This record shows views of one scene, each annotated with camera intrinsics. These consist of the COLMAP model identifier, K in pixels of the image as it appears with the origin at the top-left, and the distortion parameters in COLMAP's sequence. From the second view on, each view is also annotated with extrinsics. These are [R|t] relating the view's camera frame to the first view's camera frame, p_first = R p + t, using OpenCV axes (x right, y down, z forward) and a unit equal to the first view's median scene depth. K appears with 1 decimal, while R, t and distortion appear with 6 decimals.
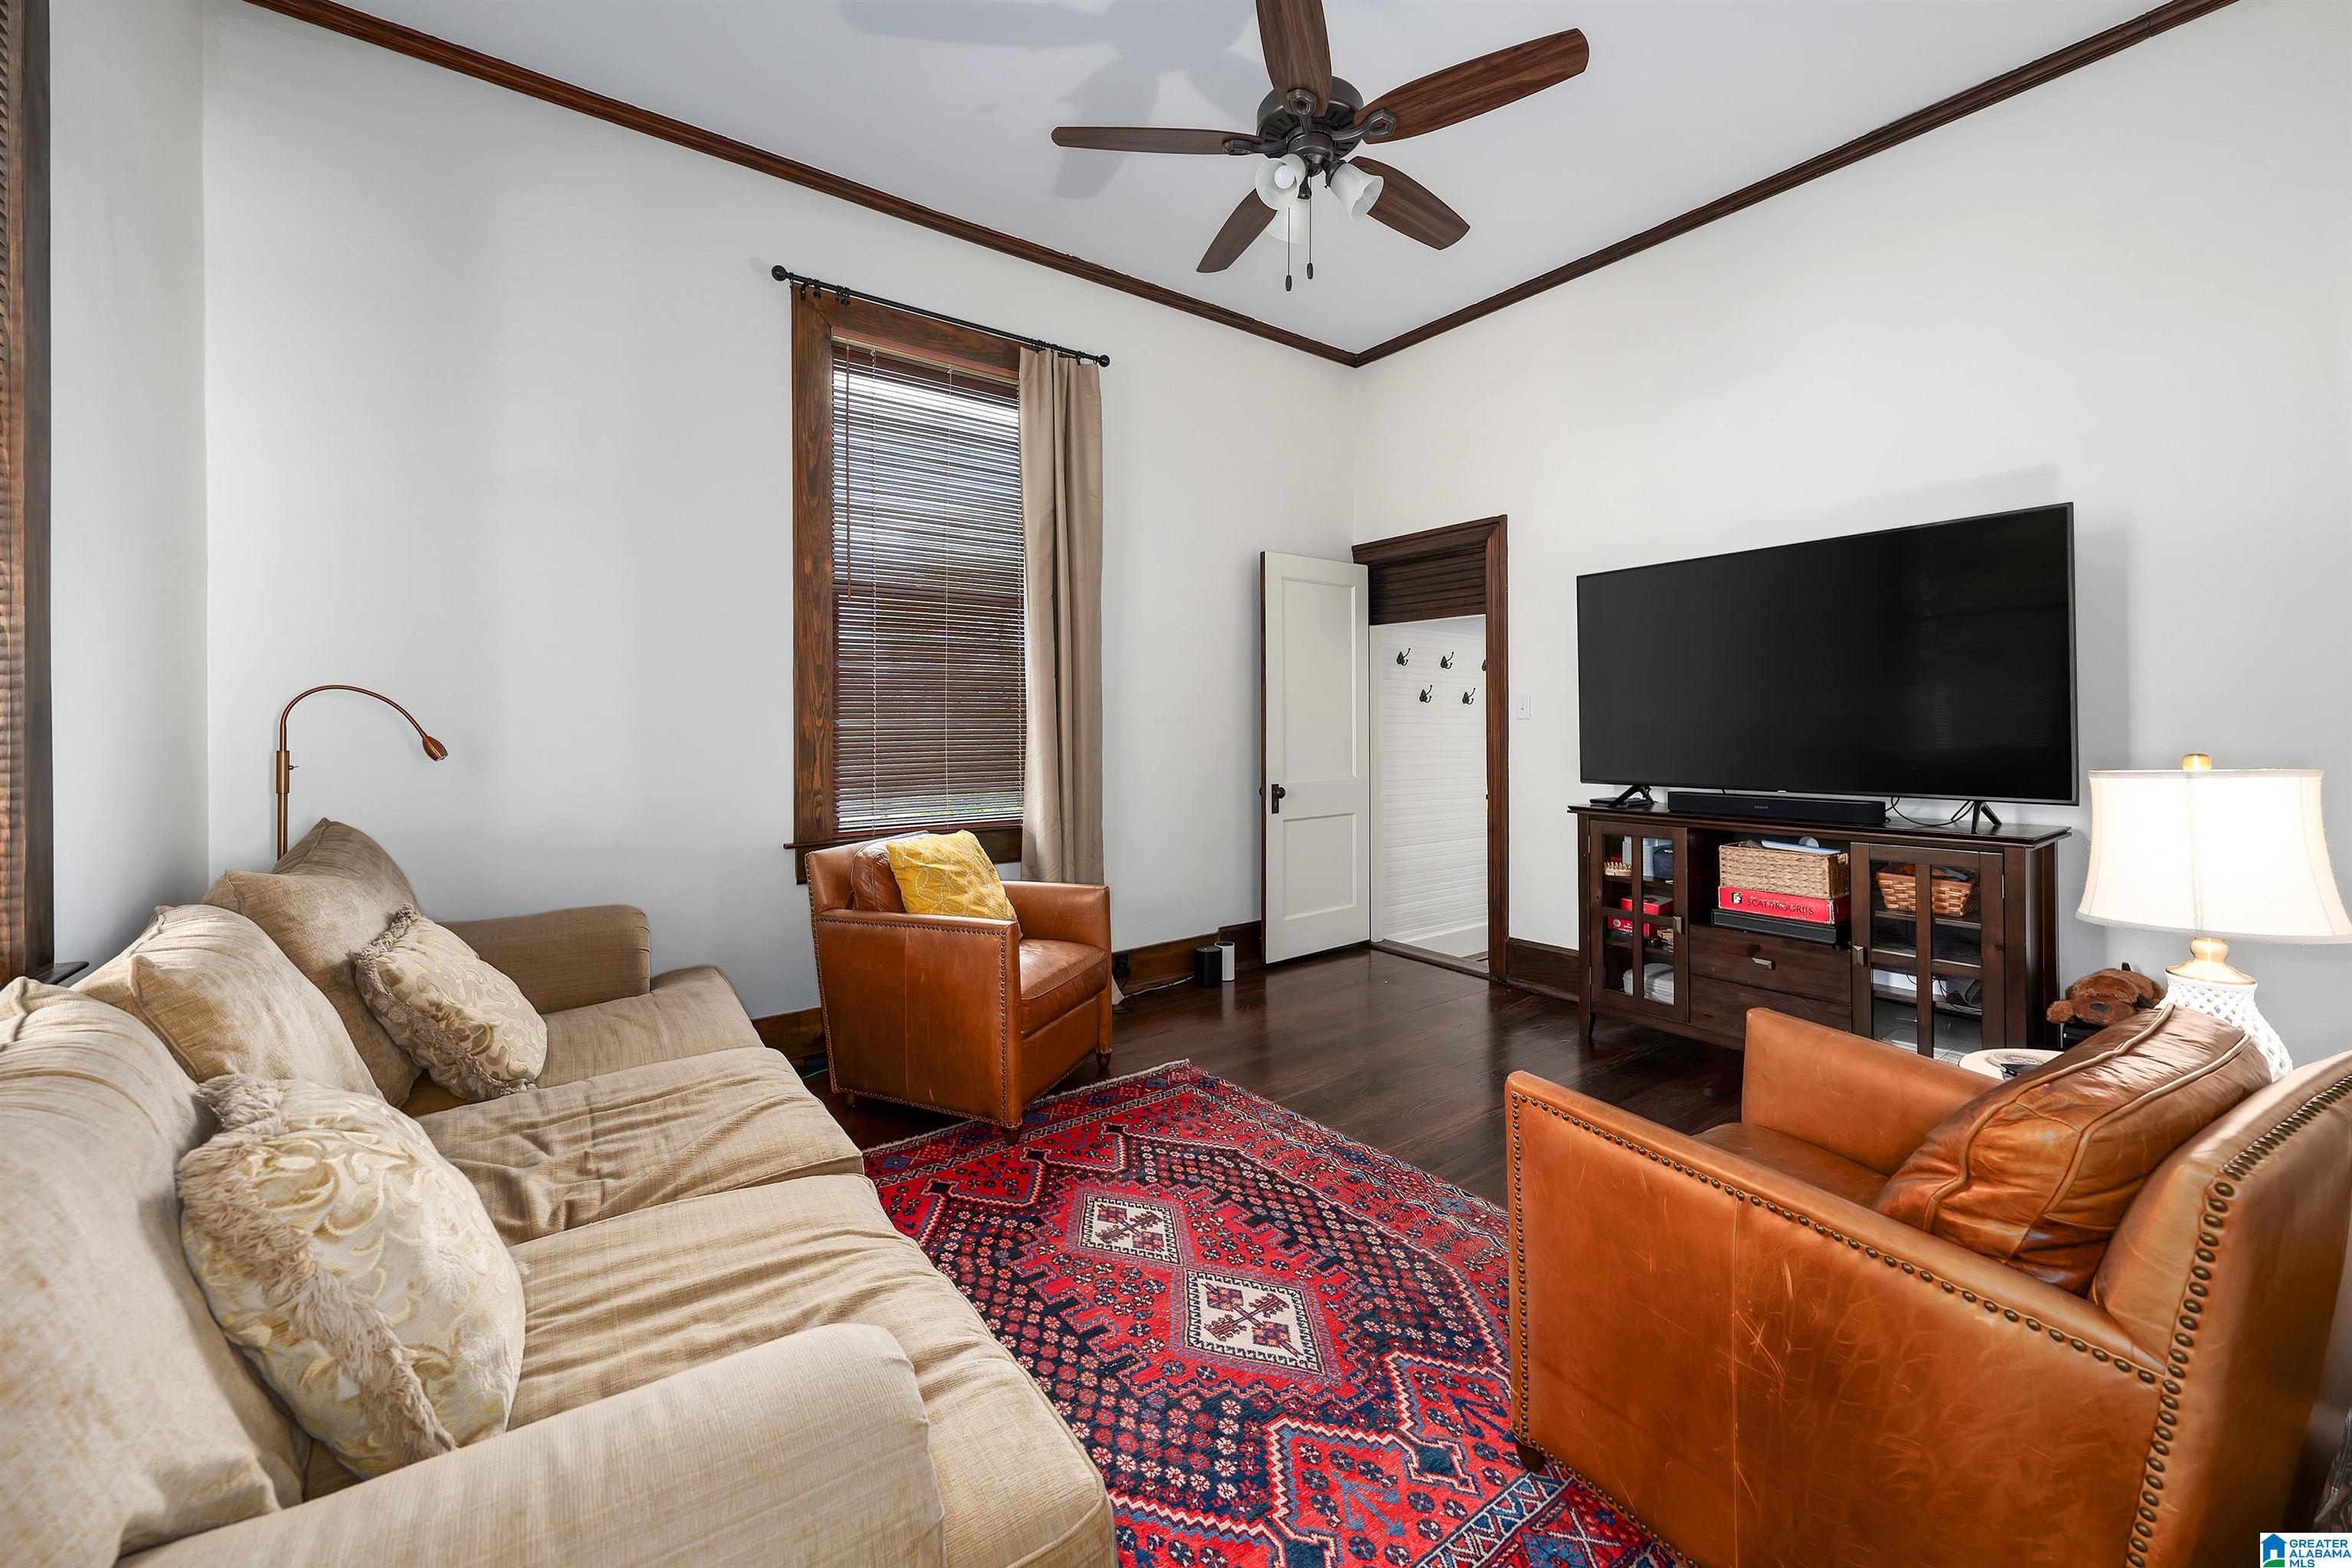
lens RADIAL K [[903.2, 0, 1171.6], [0, 903.2, 720.1], [0, 0, 1]] dist [-0.000157, -0.000018]
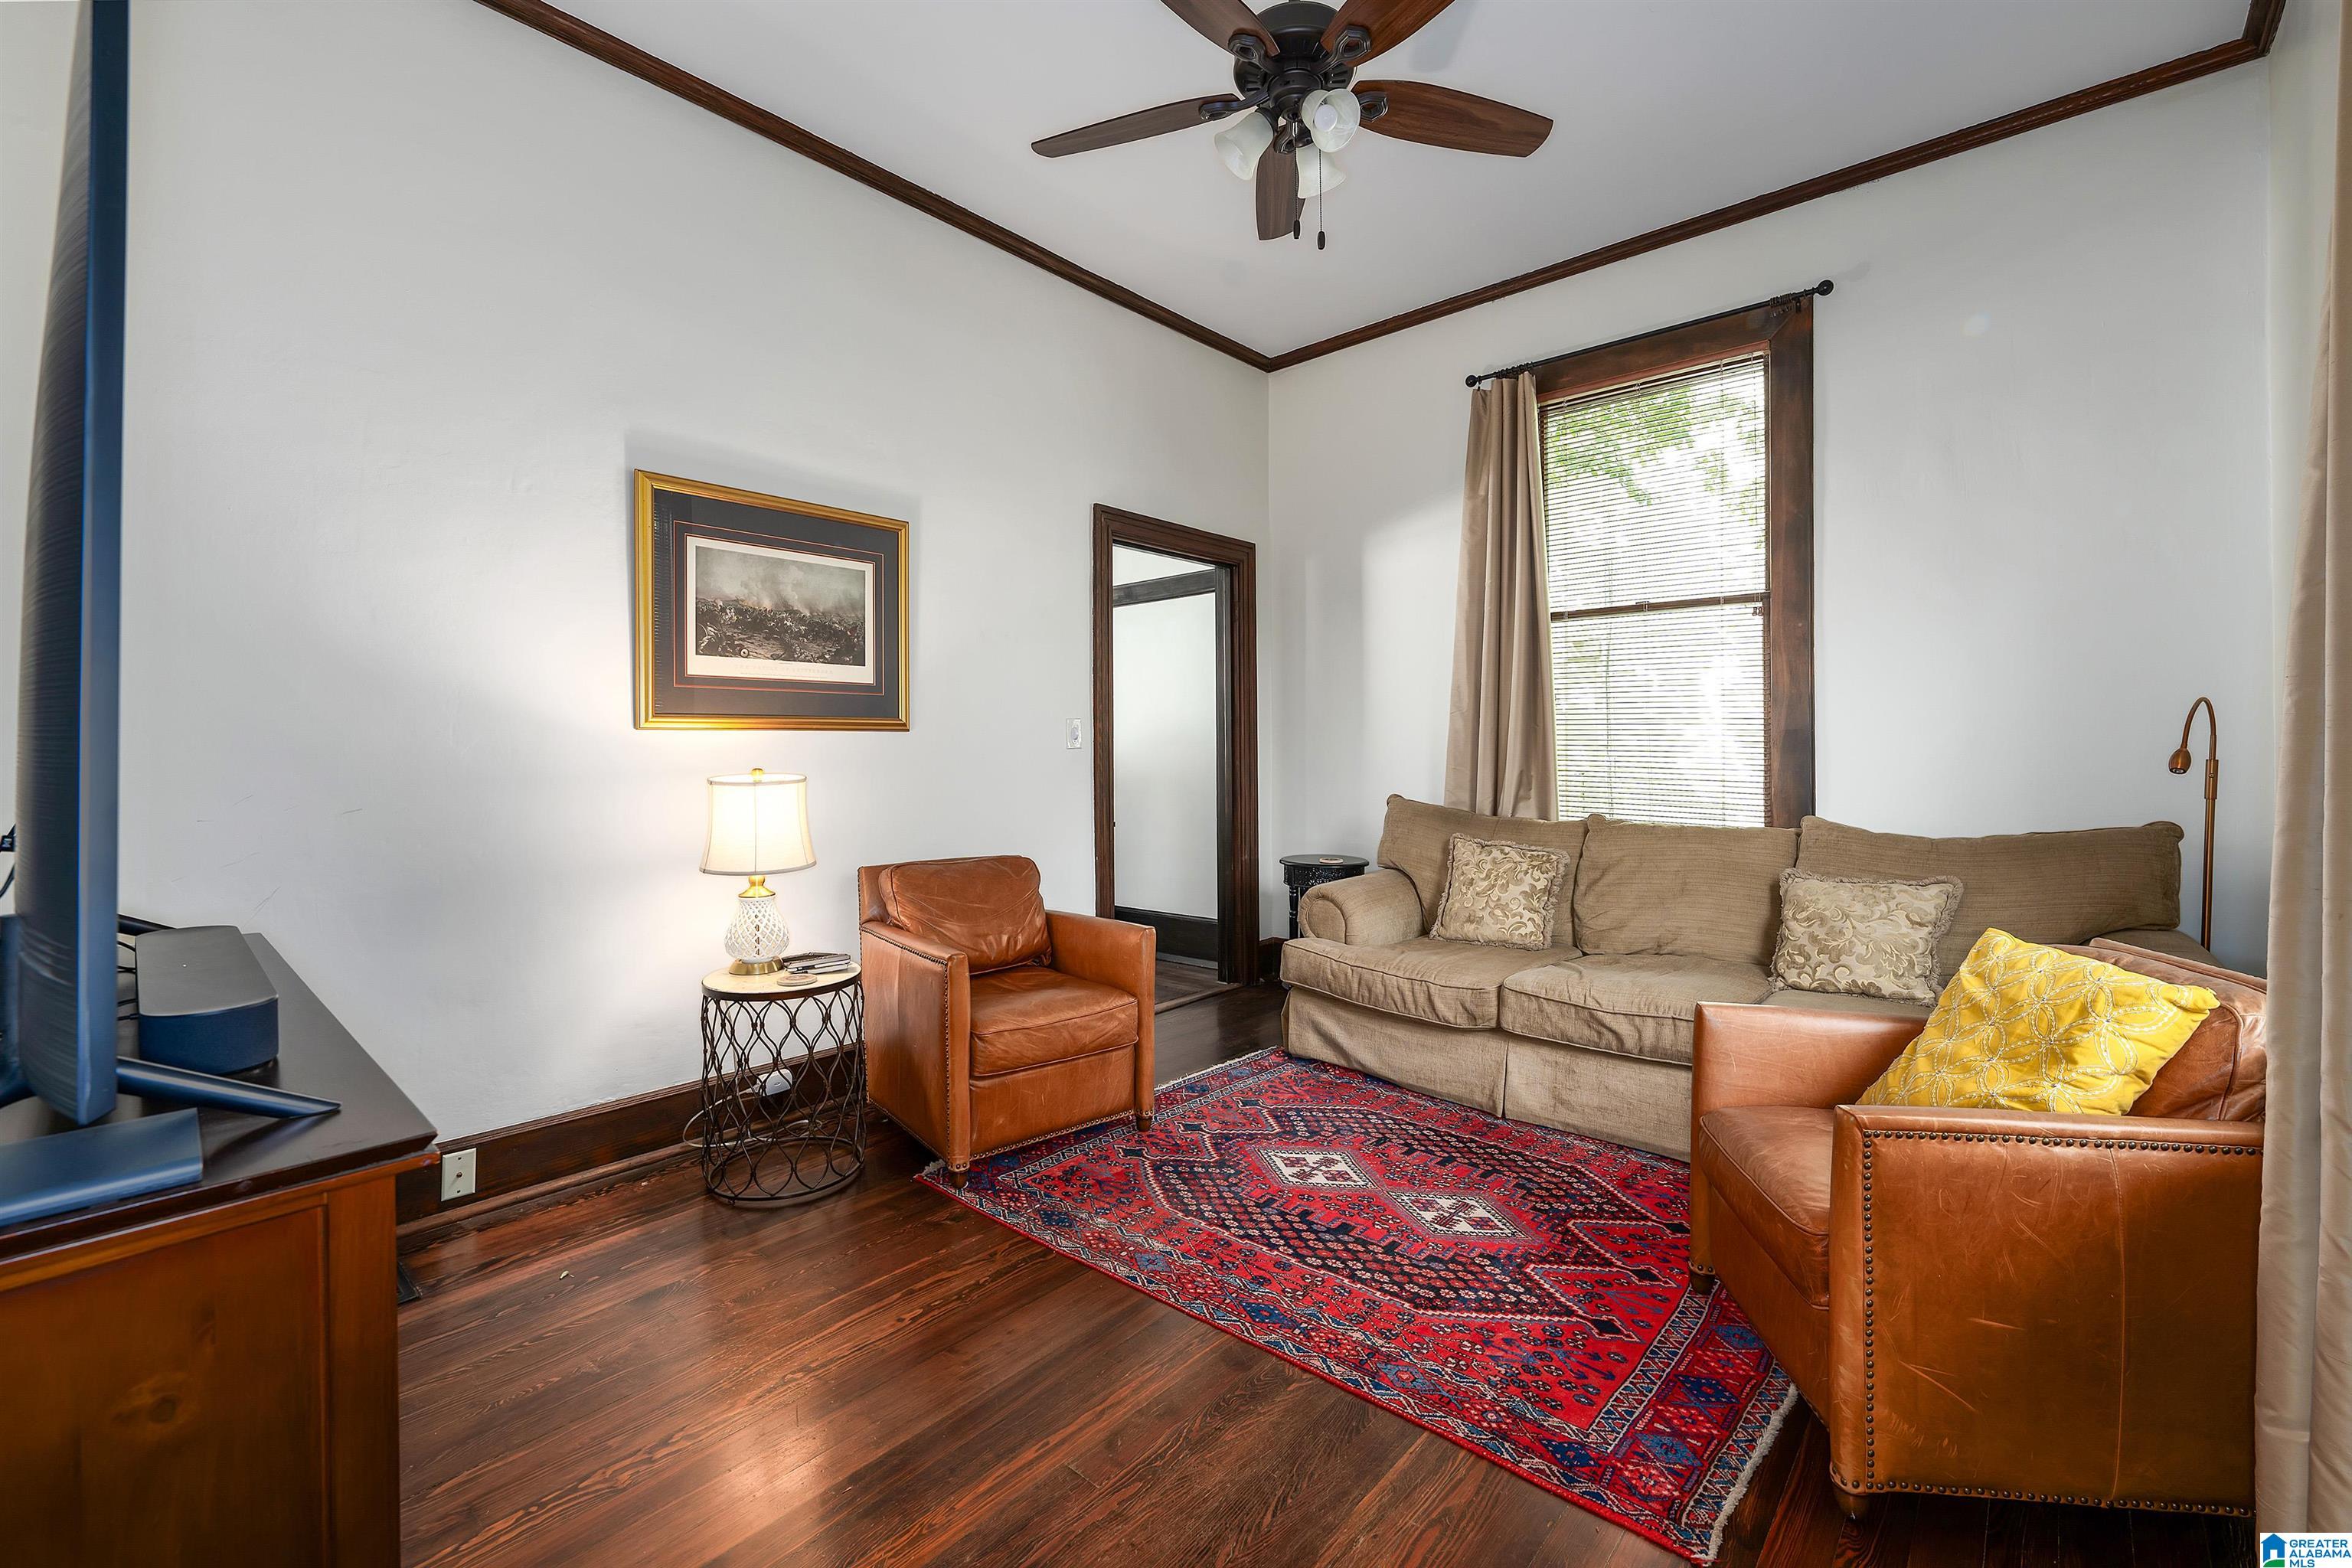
lens RADIAL K [[1009.1, 0, 1174.5], [0, 1009.1, 768.5], [0, 0, 1]] dist [0.000034, -0.000001]
pose [[-0.979182, 0.014524, -0.202464, 0.527193], [0.010522, 0.999728, 0.020828, 0.006693], [0.202711, 0.018264, -0.979068, 2.156824]]
